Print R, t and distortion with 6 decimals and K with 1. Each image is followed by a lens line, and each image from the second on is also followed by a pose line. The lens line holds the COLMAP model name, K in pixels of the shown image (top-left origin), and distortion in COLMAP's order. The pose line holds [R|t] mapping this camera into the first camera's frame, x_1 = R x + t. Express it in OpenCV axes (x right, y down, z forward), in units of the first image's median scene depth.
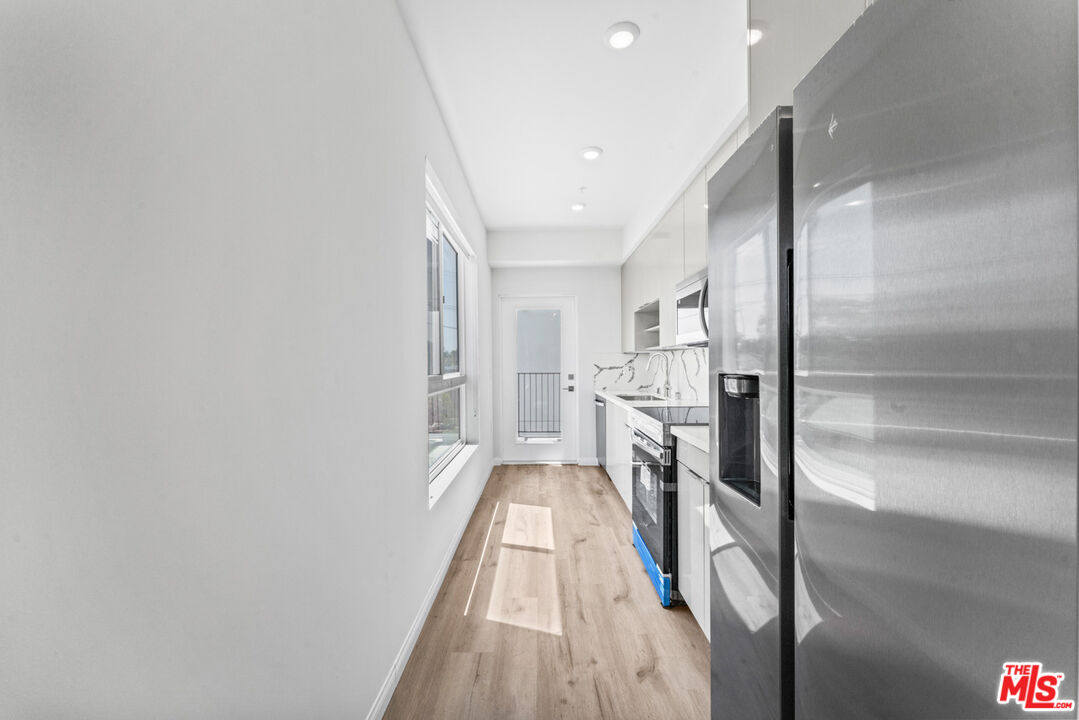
lens RADIAL K [[431.9, 0, 539.2], [0, 431.9, 361.6], [0, 0, 1]] dist [0.001323, 0.000229]
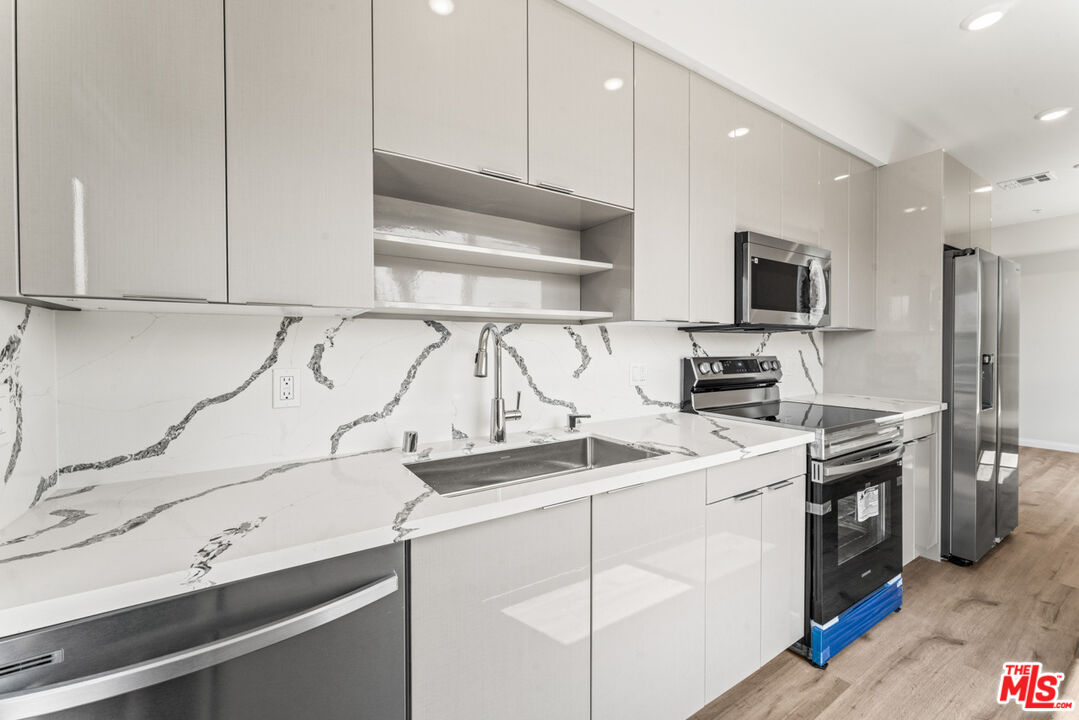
lens RADIAL K [[431.9, 0, 534.2], [0, 431.9, 356.3], [0, 0, 1]] dist [0.001323, 0.000229]
pose [[-0.538808, -0.007379, 0.842397, -0.076648], [0.005120, 0.999914, 0.012033, 0.005211], [-0.842413, 0.010797, -0.538724, 2.310918]]
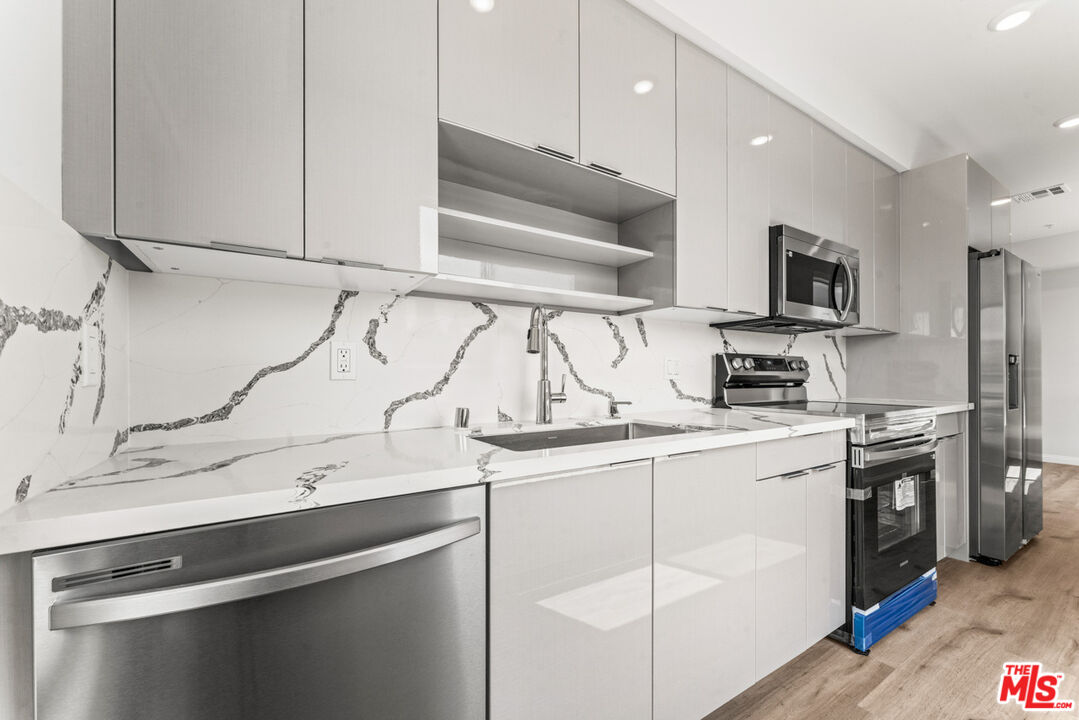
lens RADIAL K [[431.9, 0, 538.3], [0, 431.9, 377.8], [0, 0, 1]] dist [0.001323, 0.000229]
pose [[-0.541142, 0.004982, 0.840916, -0.041906], [0.003482, 0.999987, -0.003683, 0.085223], [-0.840924, 0.000935, -0.541153, 2.378462]]
